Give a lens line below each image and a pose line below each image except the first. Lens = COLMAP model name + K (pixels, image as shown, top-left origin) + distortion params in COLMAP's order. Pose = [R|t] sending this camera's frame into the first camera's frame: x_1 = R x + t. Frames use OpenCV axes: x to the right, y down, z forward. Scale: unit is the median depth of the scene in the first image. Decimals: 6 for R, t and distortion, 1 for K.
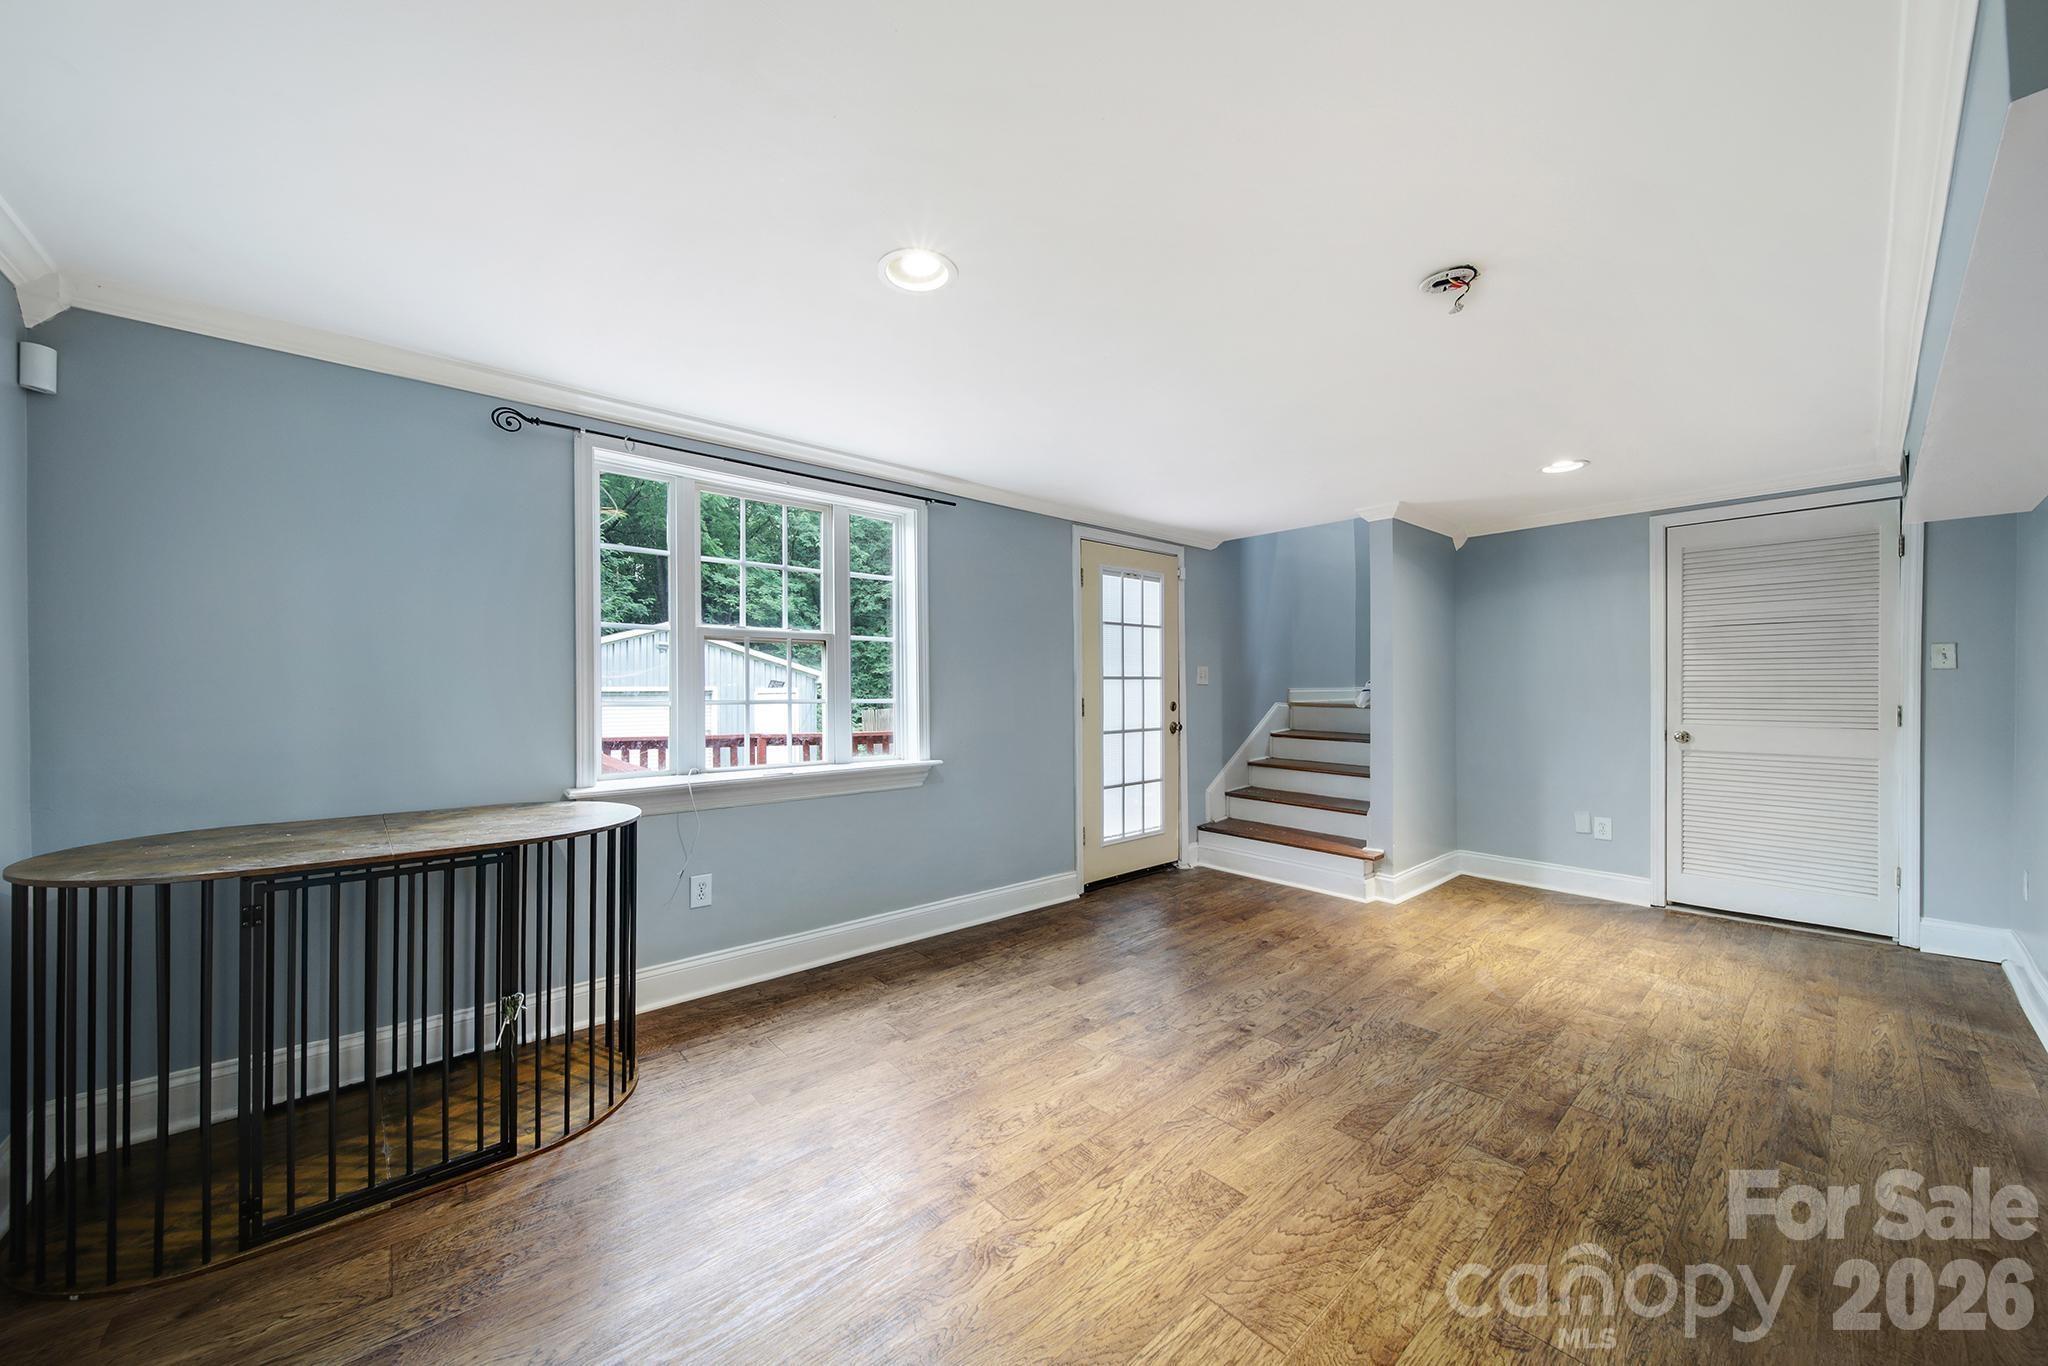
lens RADIAL K [[723.7, 0, 1022.7], [0, 723.7, 681.6], [0, 0, 1]] dist [-0.001795, -0.001476]
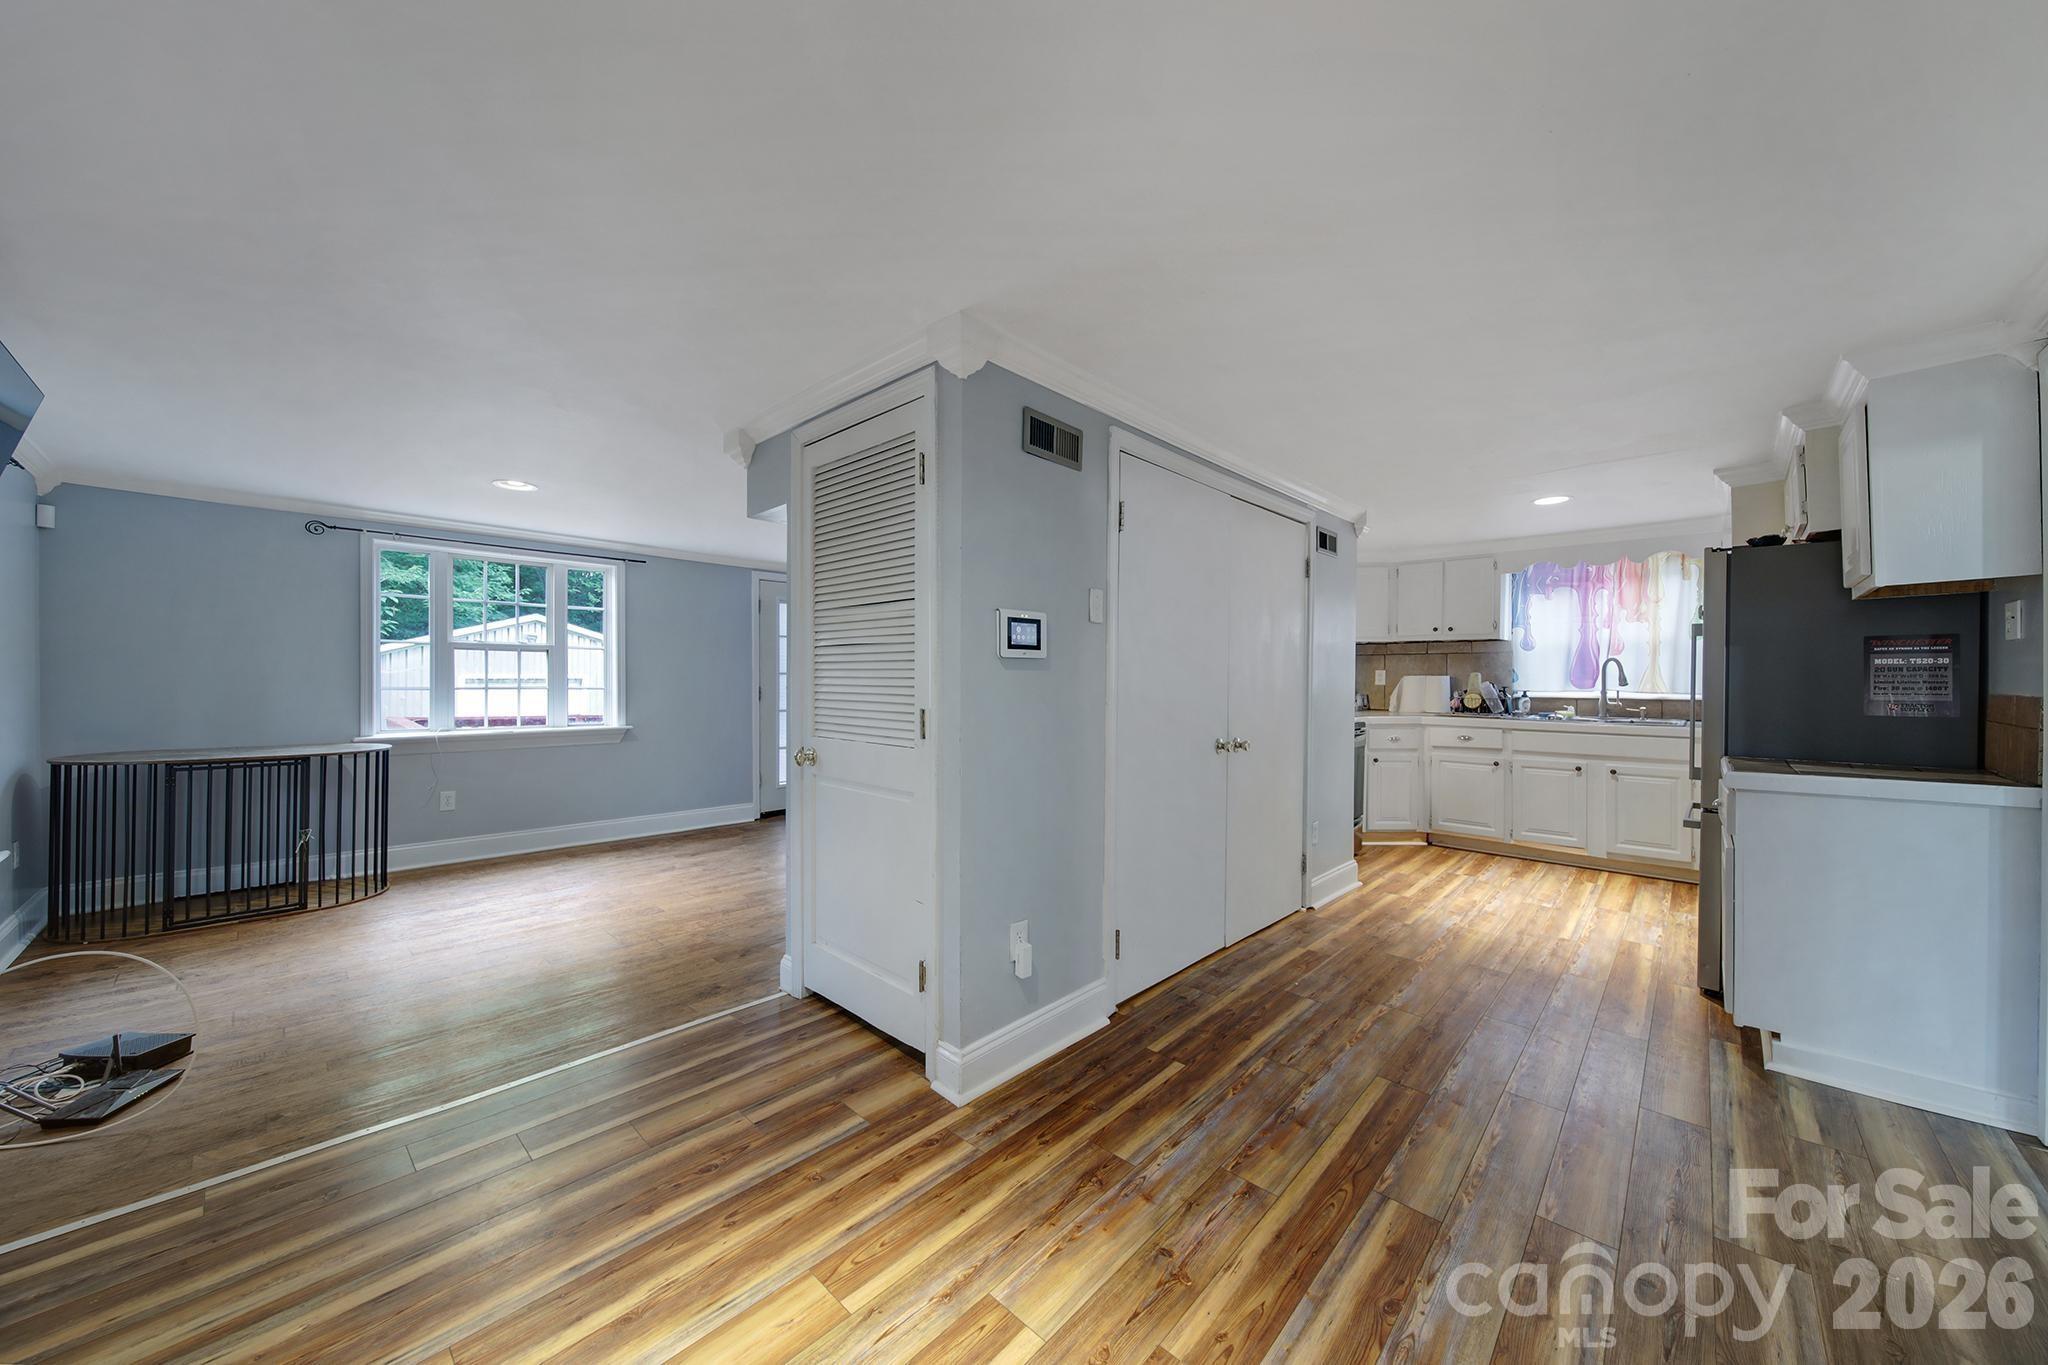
lens RADIAL K [[723.7, 0, 1027.4], [0, 723.7, 673.9], [0, 0, 1]] dist [-0.001795, -0.001476]
pose [[0.995466, 0.004301, 0.095025, 0.950144], [-0.004328, 0.999991, 0.000082, -0.012084], [-0.095024, -0.000493, 0.995475, -1.026618]]
